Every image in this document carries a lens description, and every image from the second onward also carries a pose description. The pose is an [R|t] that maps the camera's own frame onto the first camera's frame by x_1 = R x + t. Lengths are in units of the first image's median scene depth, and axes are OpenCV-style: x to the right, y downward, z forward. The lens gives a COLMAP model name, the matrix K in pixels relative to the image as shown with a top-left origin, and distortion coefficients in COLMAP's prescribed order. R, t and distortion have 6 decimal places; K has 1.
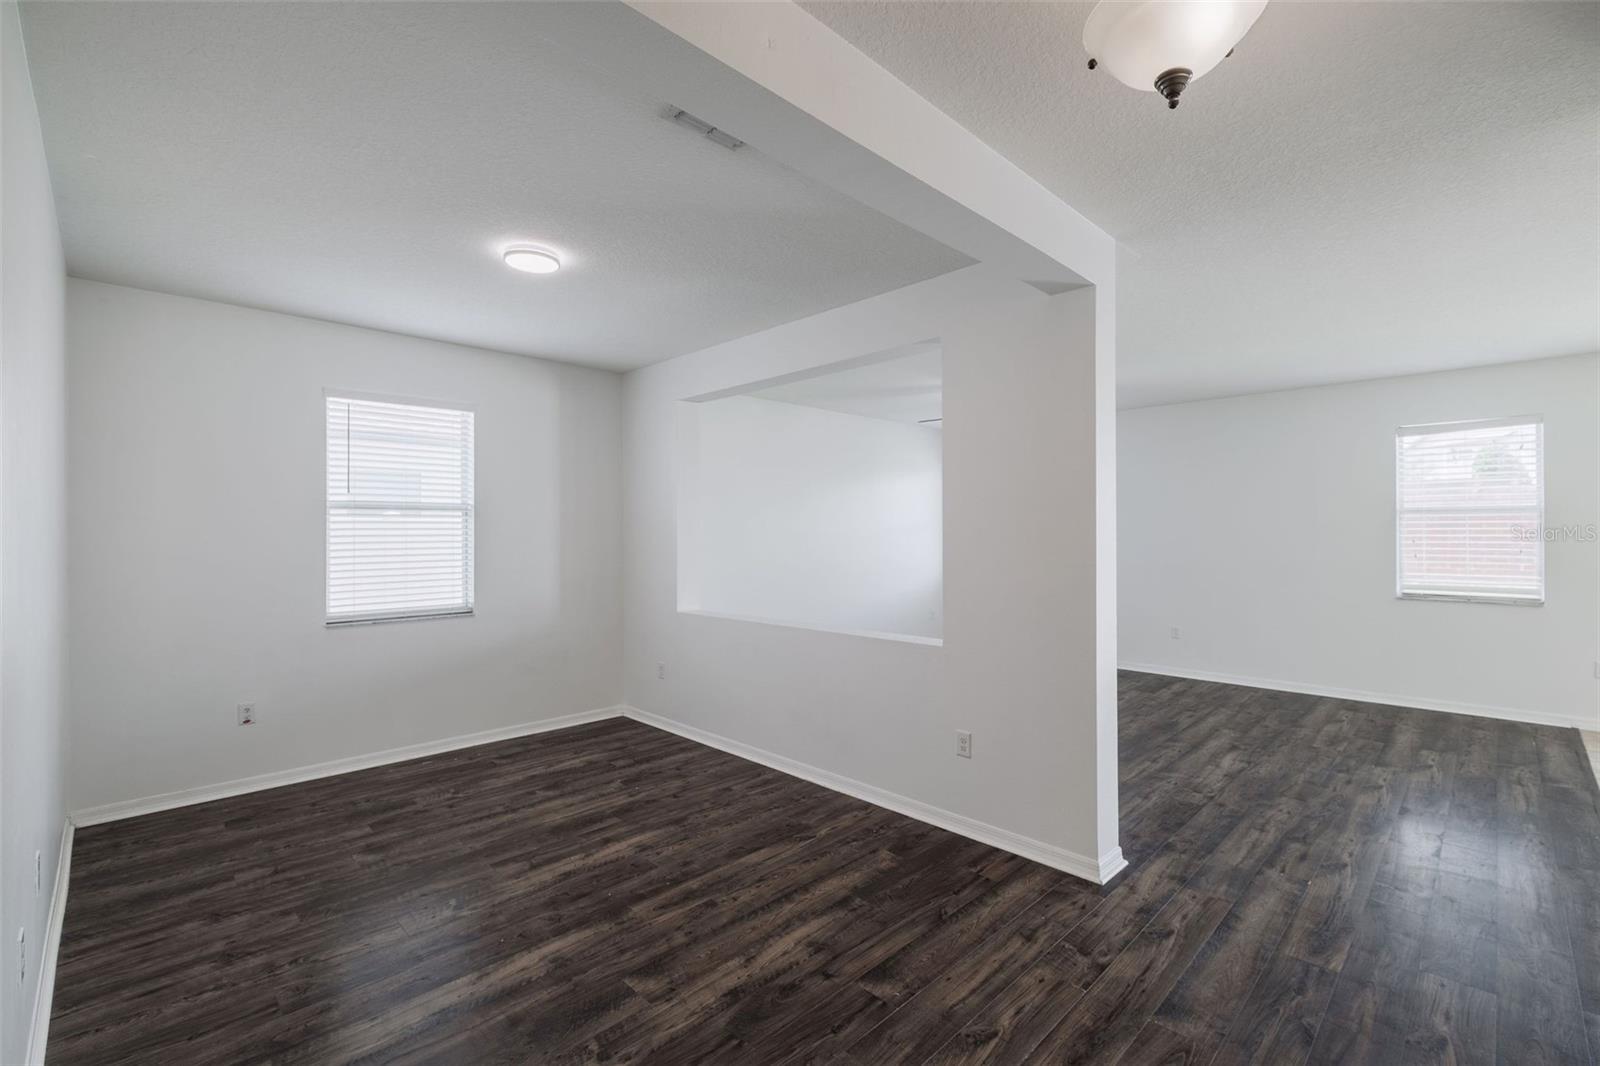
lens RADIAL K [[701.8, 0, 796.0], [0, 701.8, 524.6], [0, 0, 1]] dist [-0.000164, -0.003576]
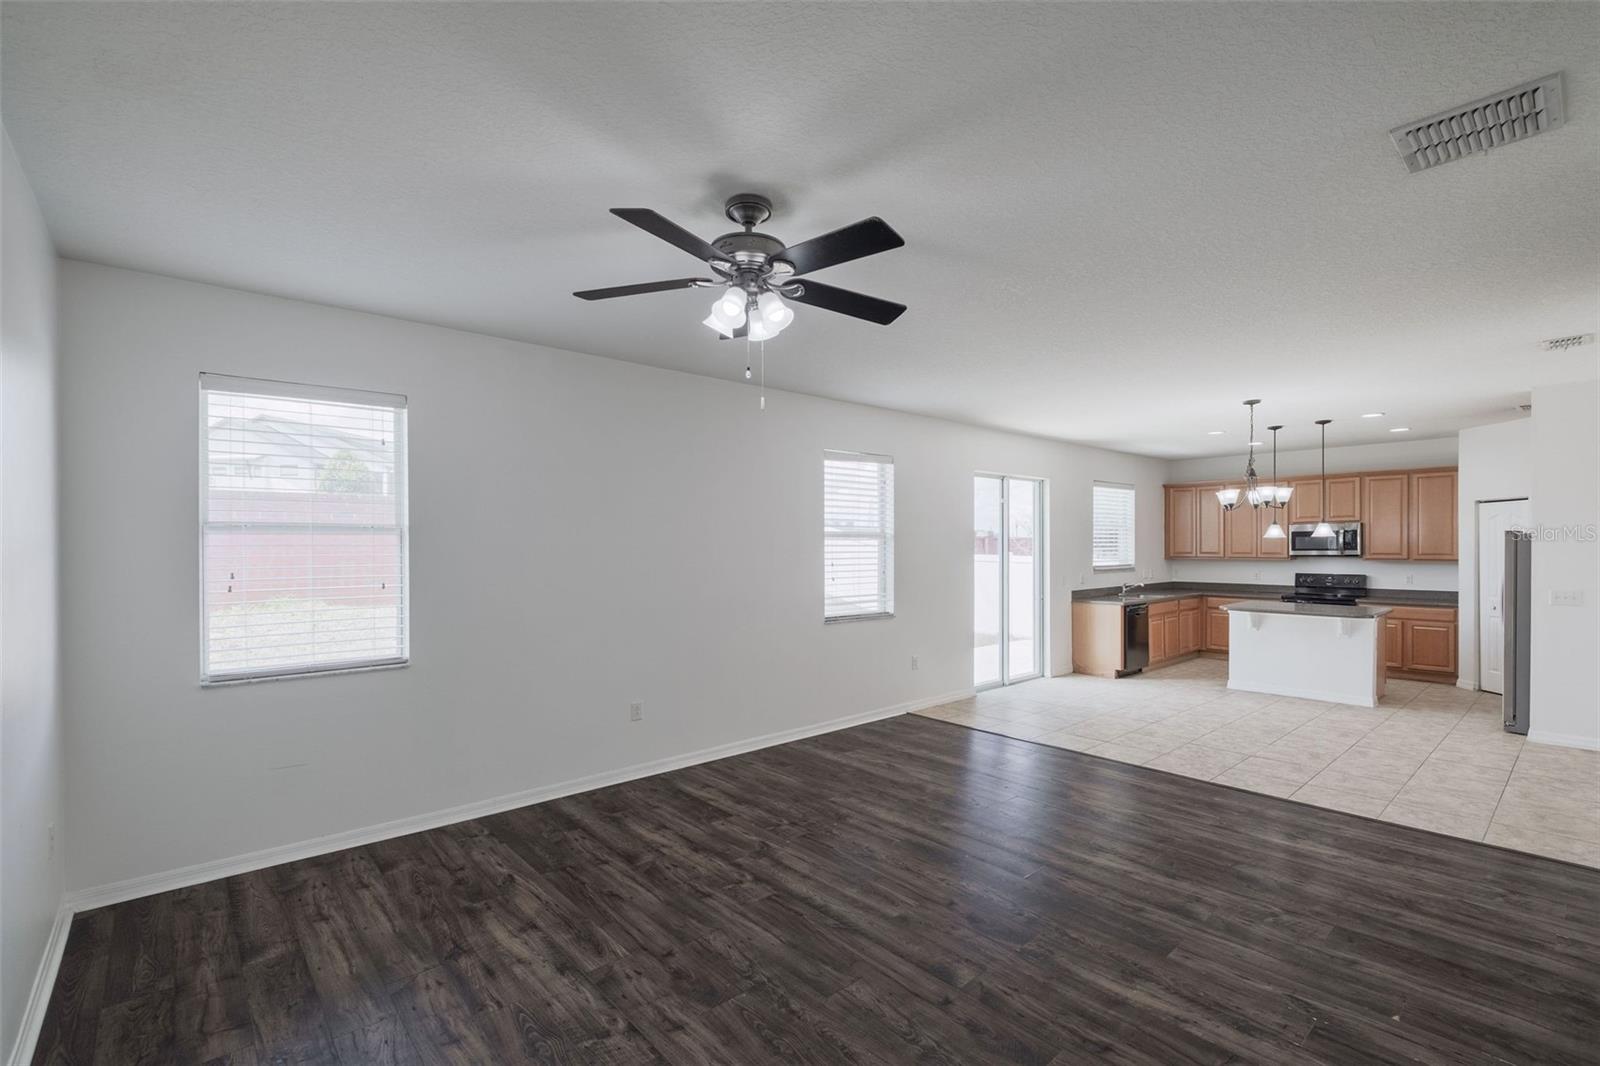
lens RADIAL K [[701.8, 0, 799.3], [0, 701.8, 545.0], [0, 0, 1]] dist [-0.000164, -0.003576]
pose [[0.067180, 0.003199, 0.997736, -0.207009], [-0.003947, 0.999988, -0.002940, -0.003844], [-0.997733, -0.003741, 0.067191, 1.523244]]
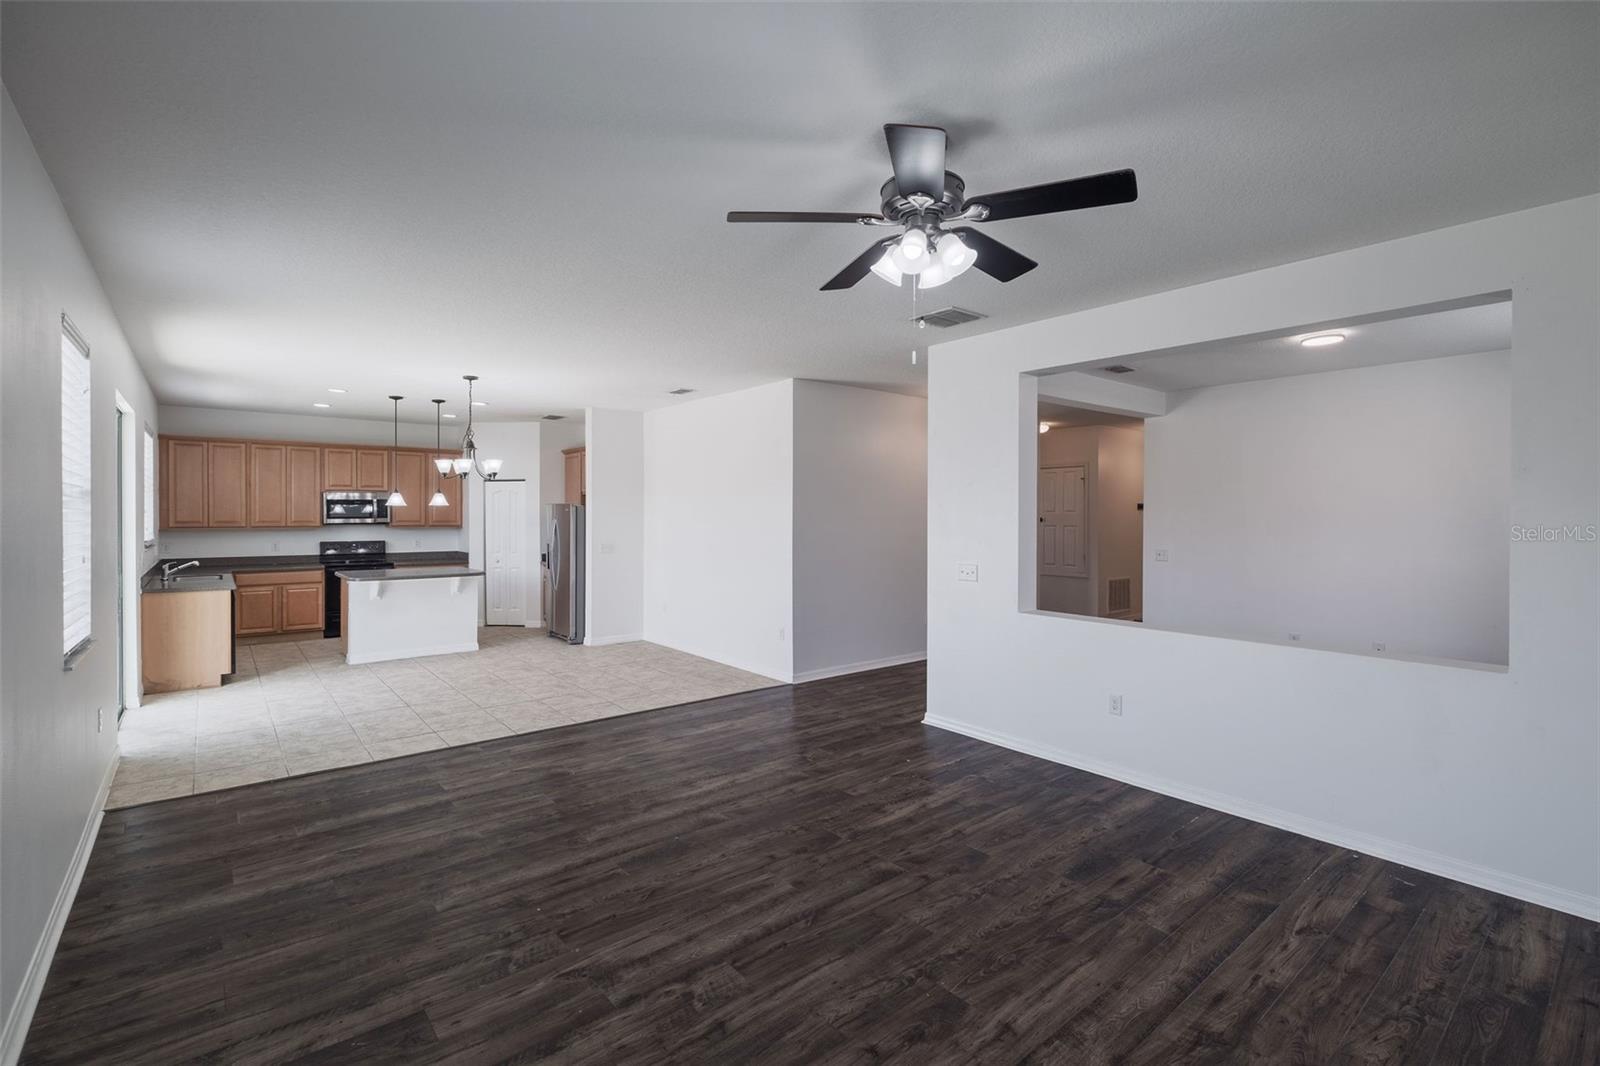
lens RADIAL K [[725.5, 0, 792.6], [0, 725.5, 520.4], [0, 0, 1]] dist [0.004906, -0.006408]
pose [[-0.994638, -0.000642, 0.103414, 0.495835], [-0.000437, 0.999998, 0.002004, 0.002227], [-0.103415, 0.001948, -0.994636, 2.257277]]
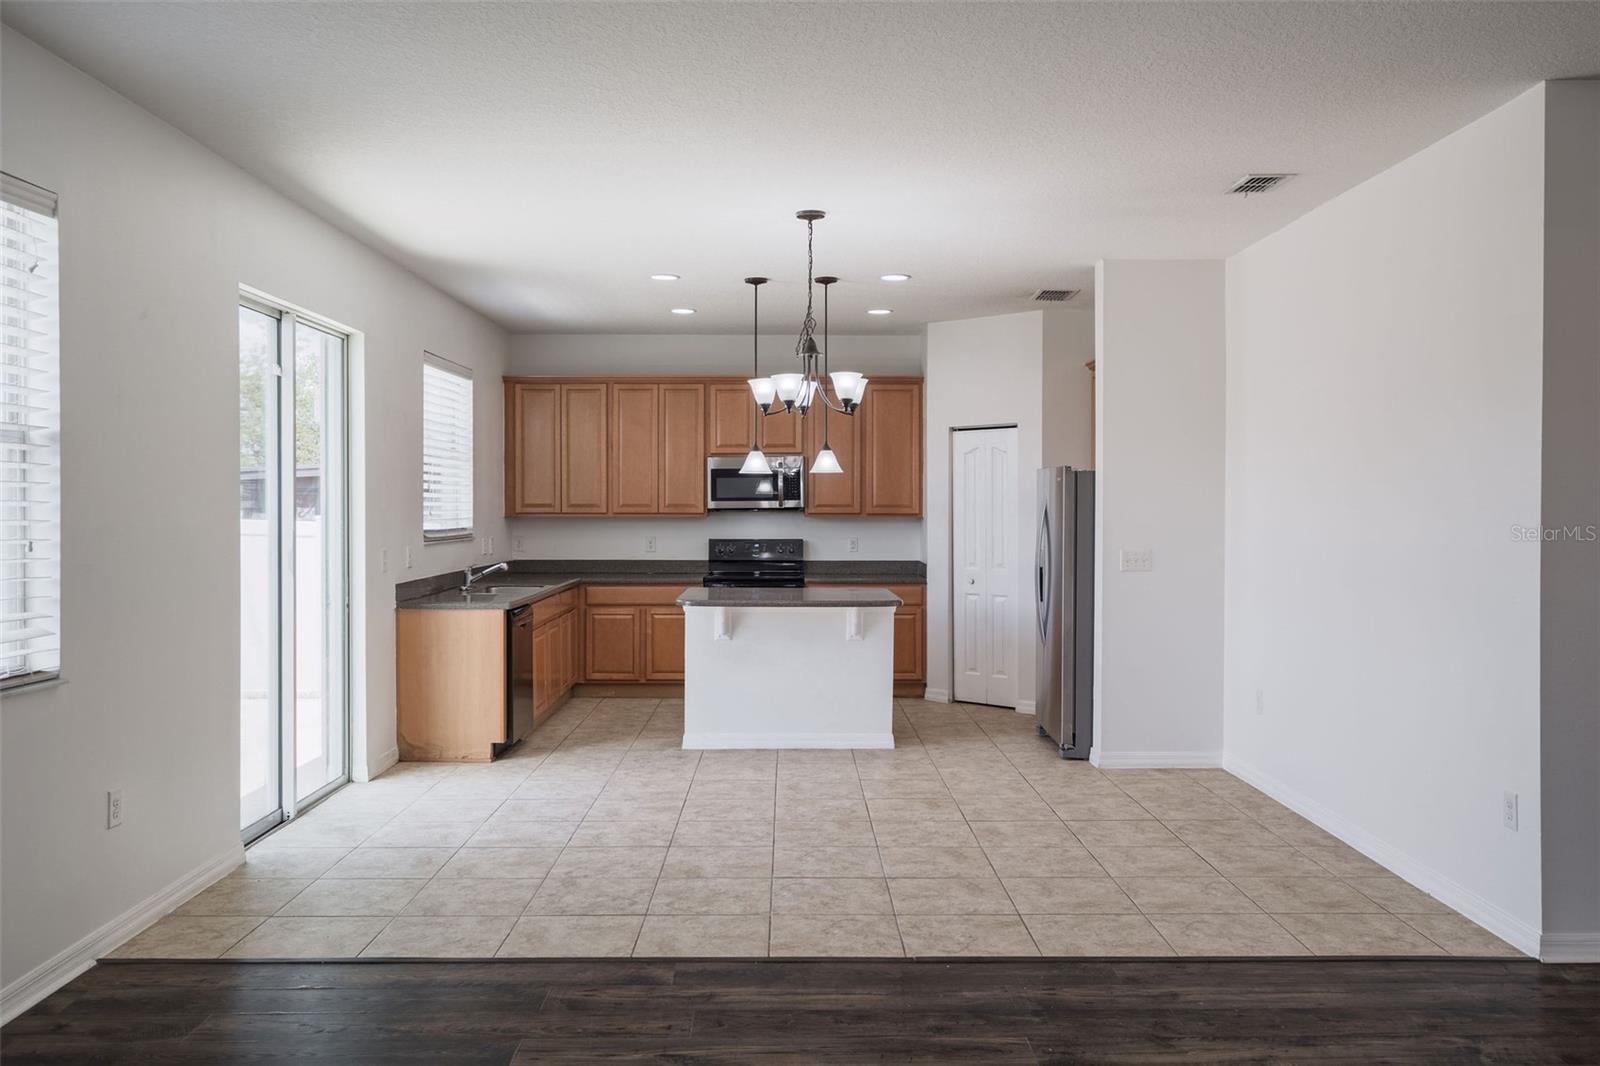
lens RADIAL K [[1269.1, 0, 791.0], [0, 1269.1, 515.6], [0, 0, 1]] dist [0.000268, 0.030358]
pose [[-0.712946, -0.003963, 0.701208, 0.377594], [-0.004021, 0.999991, 0.001563, 0.027147], [-0.701207, -0.001705, -0.712955, 1.726183]]
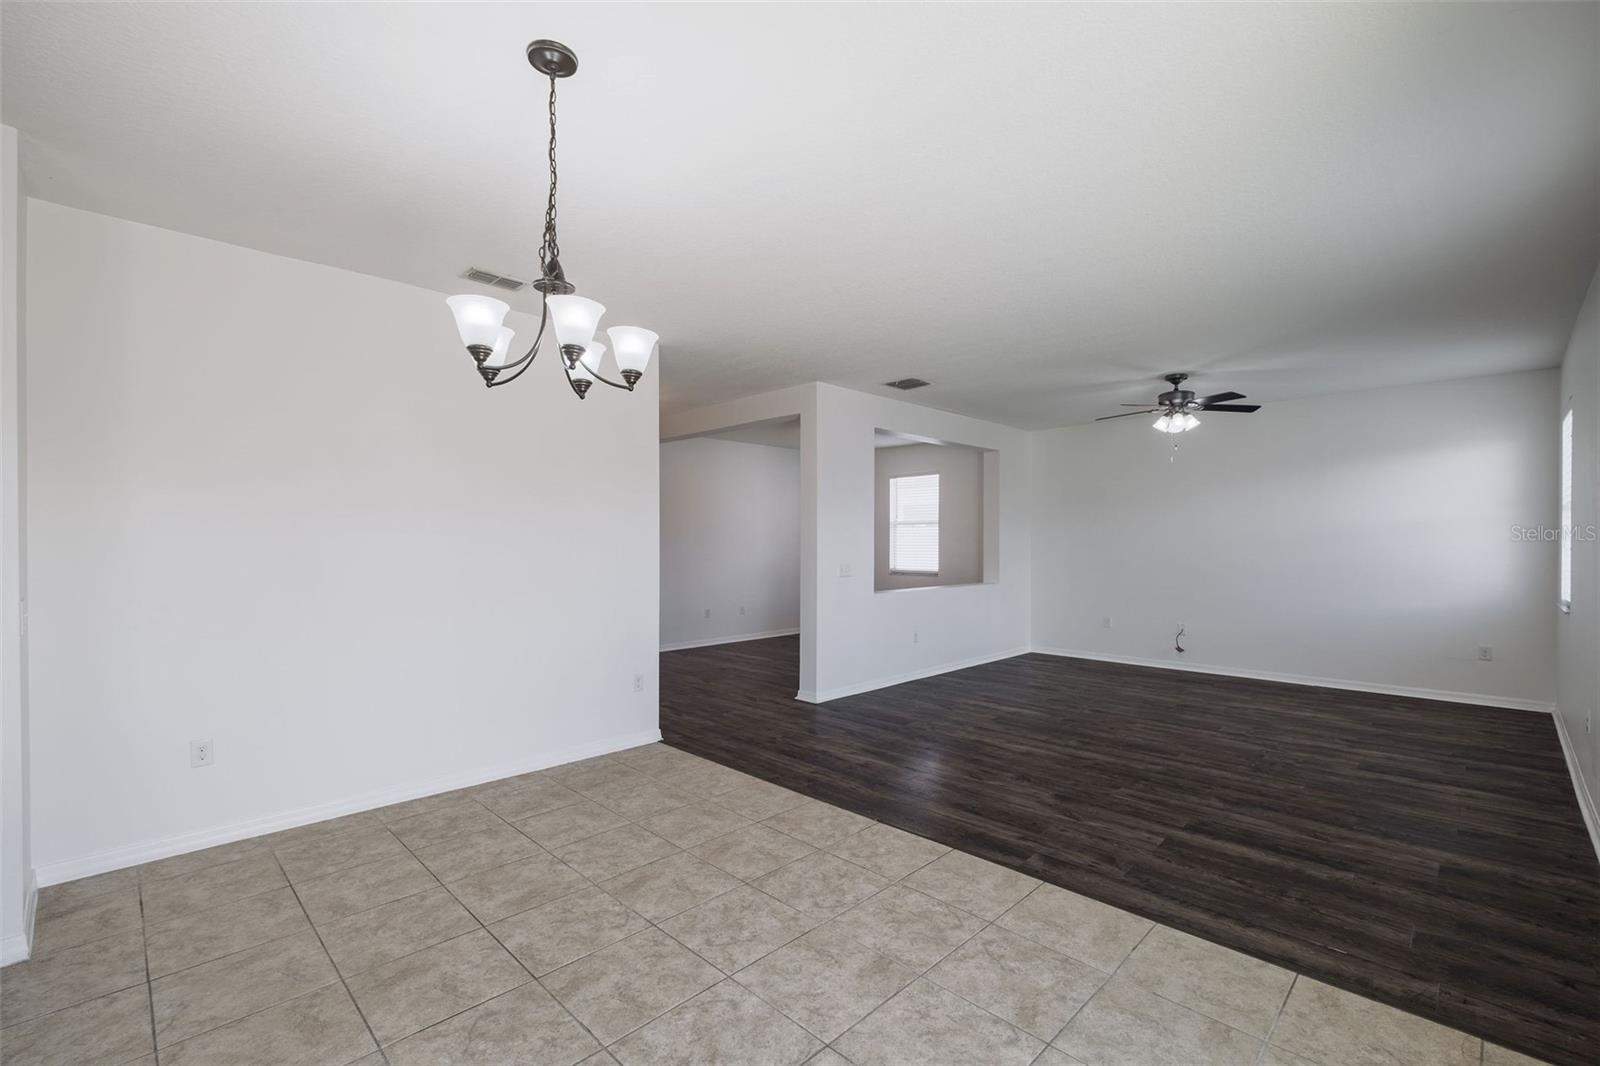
lens RADIAL K [[701.8, 0, 820.4], [0, 701.8, 543.1], [0, 0, 1]] dist [-0.000164, -0.003576]
pose [[0.023423, 0.006533, -0.999704, 1.973137], [0.009050, 0.999936, 0.006747, 0.025750], [0.999685, -0.009205, 0.023362, 0.801188]]
